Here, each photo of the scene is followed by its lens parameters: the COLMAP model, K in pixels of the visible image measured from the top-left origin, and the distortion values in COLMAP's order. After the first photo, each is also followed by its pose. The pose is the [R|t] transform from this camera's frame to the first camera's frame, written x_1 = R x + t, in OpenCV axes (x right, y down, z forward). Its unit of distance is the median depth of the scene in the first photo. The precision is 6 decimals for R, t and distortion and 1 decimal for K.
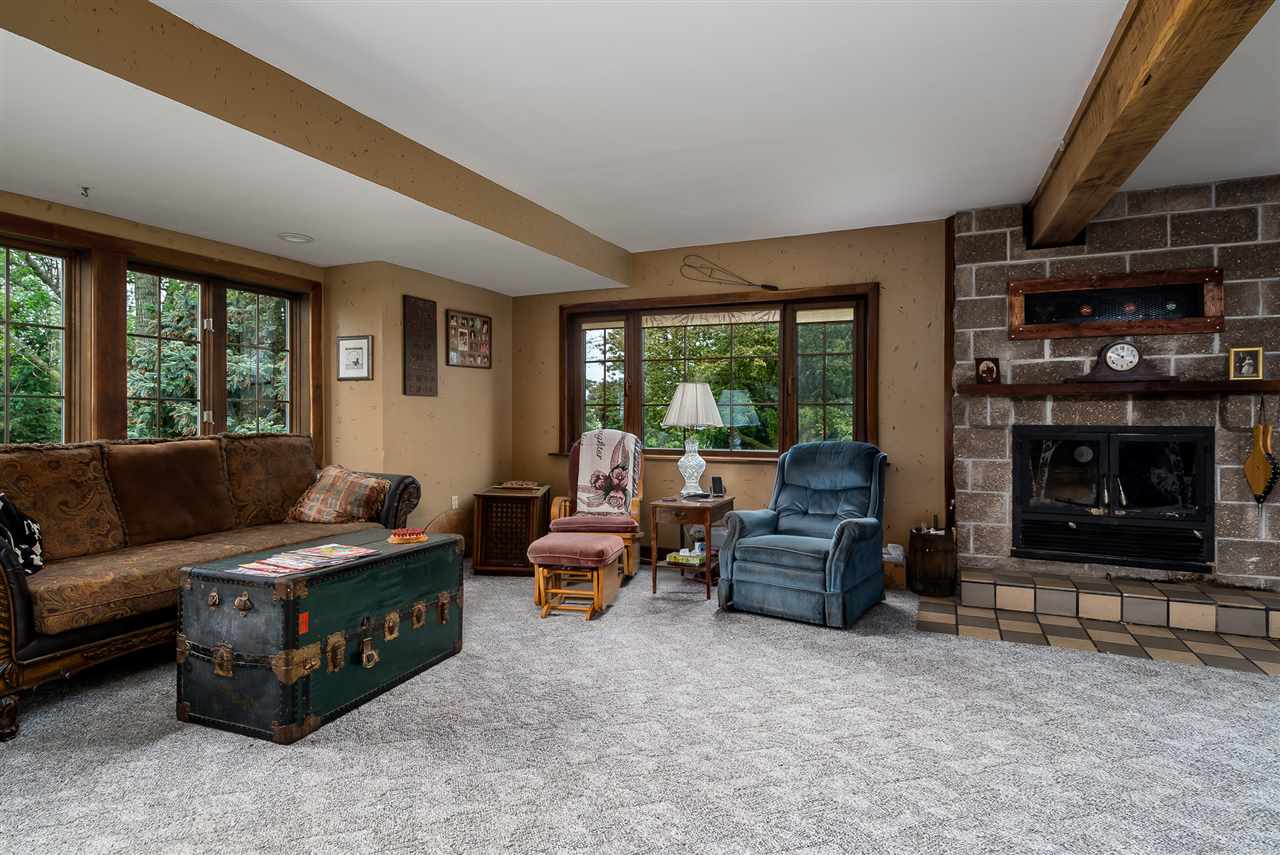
lens RADIAL K [[660.5, 0, 641.4], [0, 660.5, 417.3], [0, 0, 1]] dist [-0.002669, 0.001123]
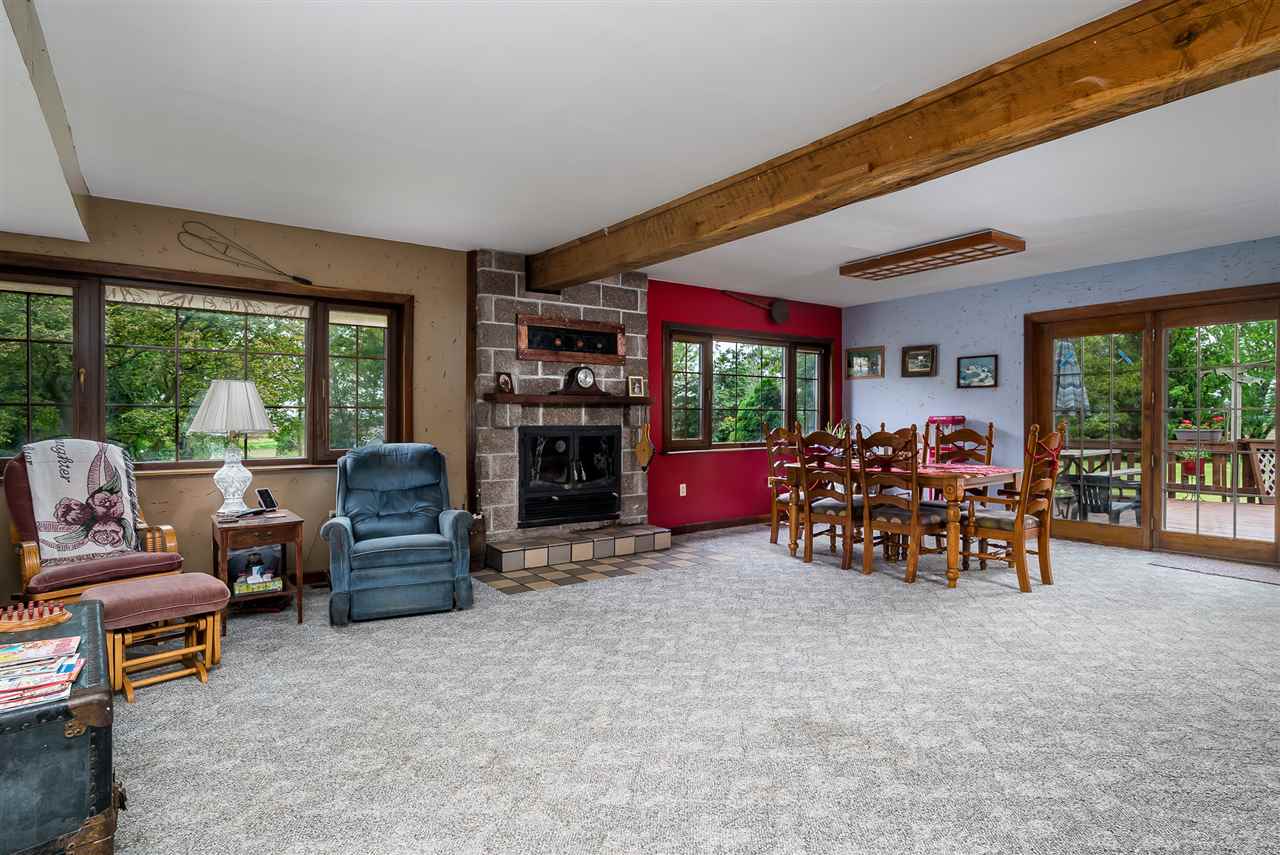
lens RADIAL K [[652.5, 0, 640.0], [0, 652.5, 427.5], [0, 0, 1]] dist [0.000722, 0.001060]
pose [[0.518979, -0.013393, 0.854682, -0.413492], [0.005300, 0.999908, 0.012451, 0.000228], [-0.854770, -0.001932, 0.519003, 0.143886]]
